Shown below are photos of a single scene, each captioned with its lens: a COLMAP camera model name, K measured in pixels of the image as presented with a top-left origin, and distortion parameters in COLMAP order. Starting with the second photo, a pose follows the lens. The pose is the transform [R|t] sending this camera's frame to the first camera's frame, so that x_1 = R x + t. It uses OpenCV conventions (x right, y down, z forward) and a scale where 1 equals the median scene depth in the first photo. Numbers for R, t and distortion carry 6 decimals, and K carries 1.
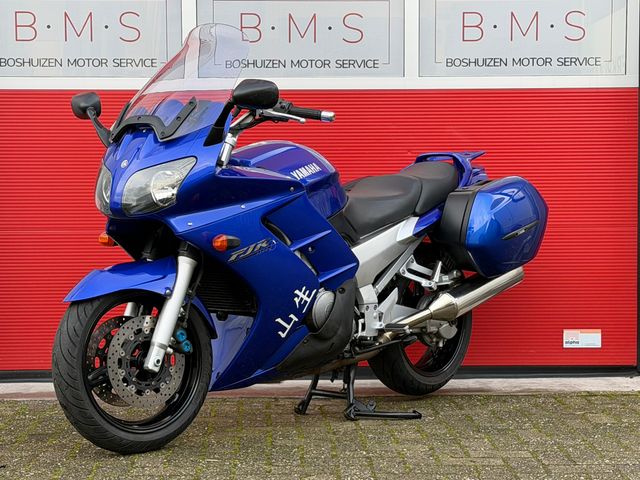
lens RADIAL K [[1459.3, 0, 320.1], [0, 1459.3, 255.9], [0, 0, 1]] dist [0.106780, 0.388502]
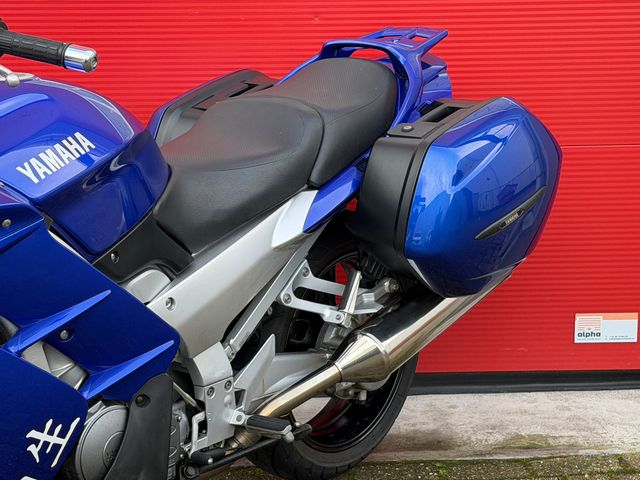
lens RADIAL K [[1459.3, 0, 320.1], [0, 1459.3, 255.9], [0, 0, 1]] dist [0.106780, 0.388502]
pose [[0.999827, -0.007246, 0.017102, 0.066546], [0.003604, 0.978954, 0.204048, -0.123175], [-0.018221, -0.203951, 0.978811, 0.541228]]
